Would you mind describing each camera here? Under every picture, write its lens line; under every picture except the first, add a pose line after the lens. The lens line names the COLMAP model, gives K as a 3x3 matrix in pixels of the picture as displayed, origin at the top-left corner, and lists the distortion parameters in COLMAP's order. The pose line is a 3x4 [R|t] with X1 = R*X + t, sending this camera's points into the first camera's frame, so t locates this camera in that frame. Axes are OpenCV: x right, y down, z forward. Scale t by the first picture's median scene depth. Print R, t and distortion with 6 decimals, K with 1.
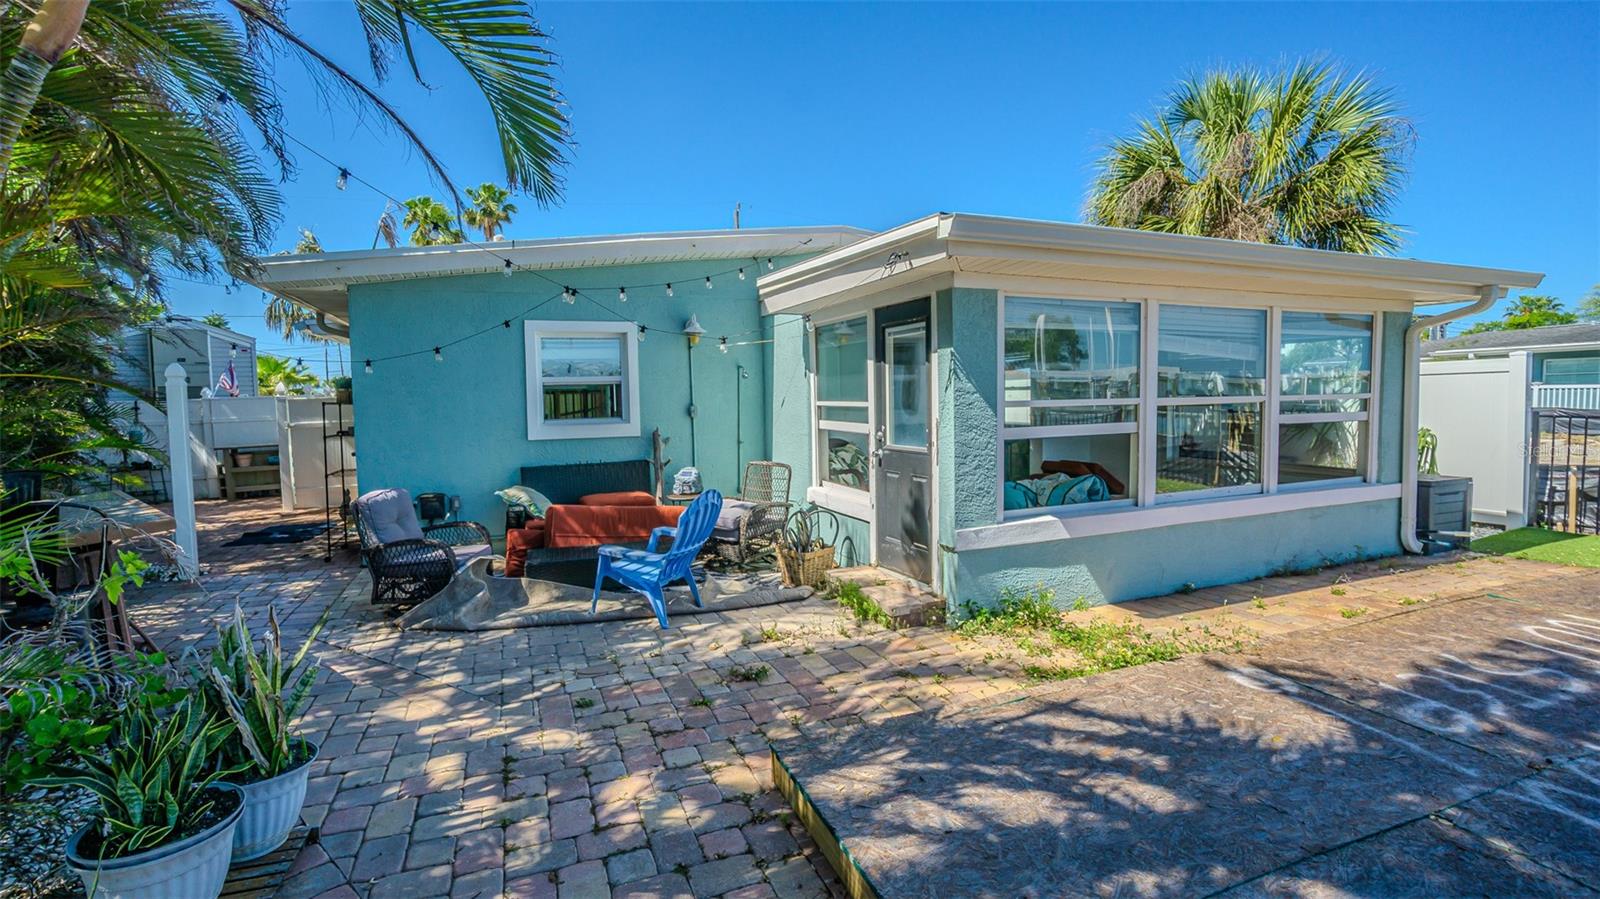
lens RADIAL K [[707.4, 0, 770.4], [0, 707.4, 454.8], [0, 0, 1]] dist [-0.023671, 0.000816]
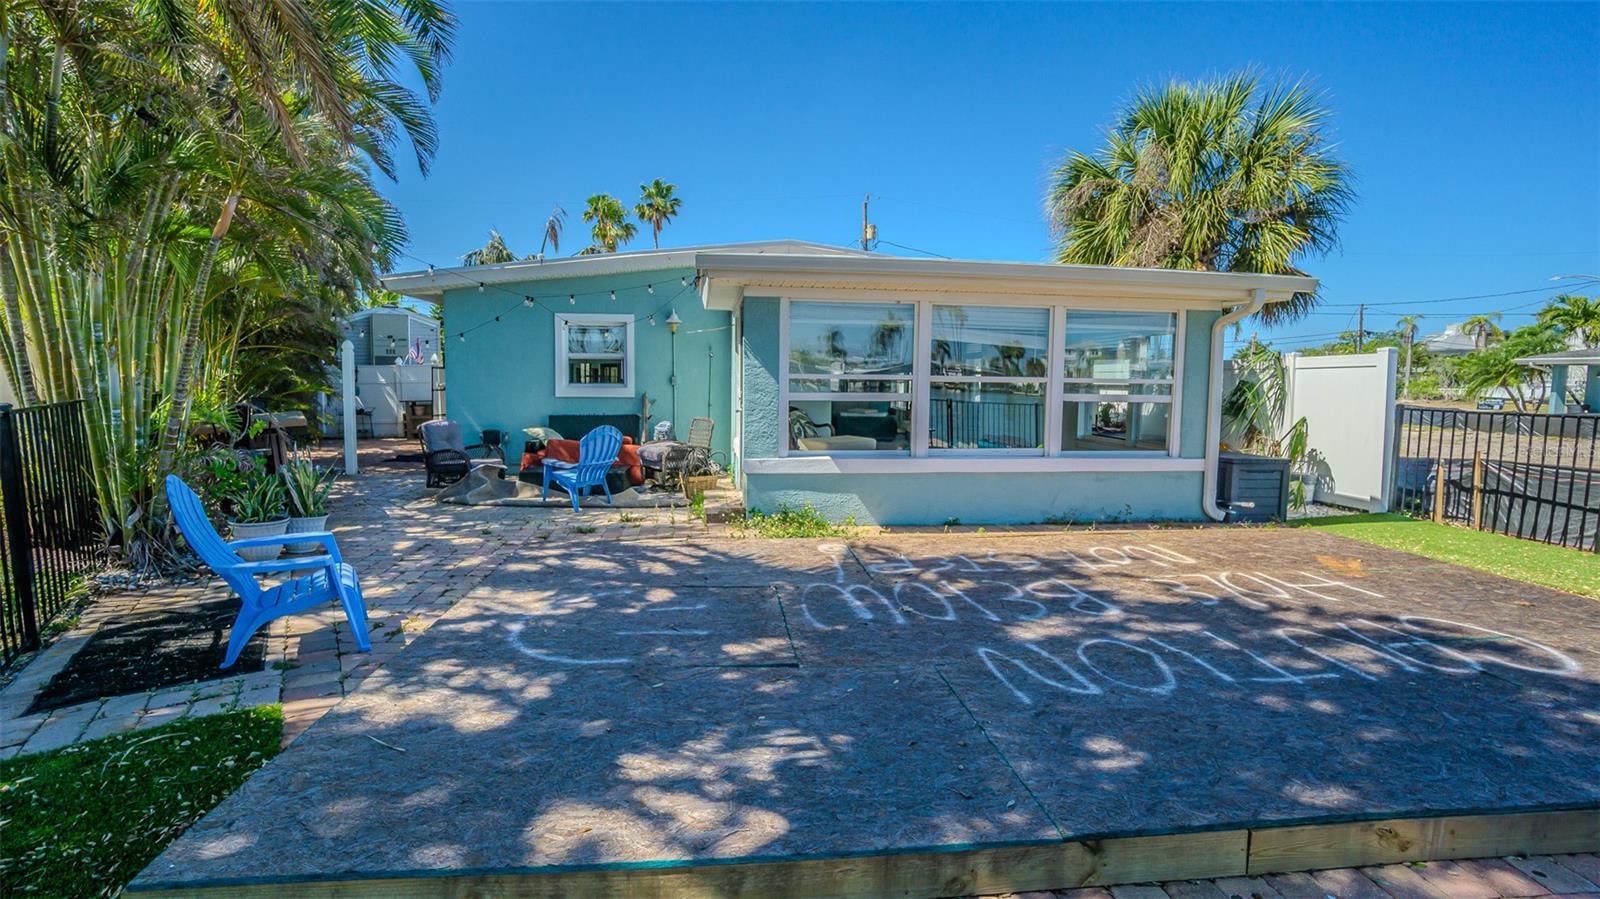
lens RADIAL K [[707.4, 0, 758.0], [0, 707.4, 455.7], [0, 0, 1]] dist [-0.023671, 0.000816]
pose [[0.963545, 0.057803, -0.261229, 0.440031], [-0.051170, 0.998173, 0.032128, 0.032308], [0.262609, -0.017590, 0.964742, -0.283173]]
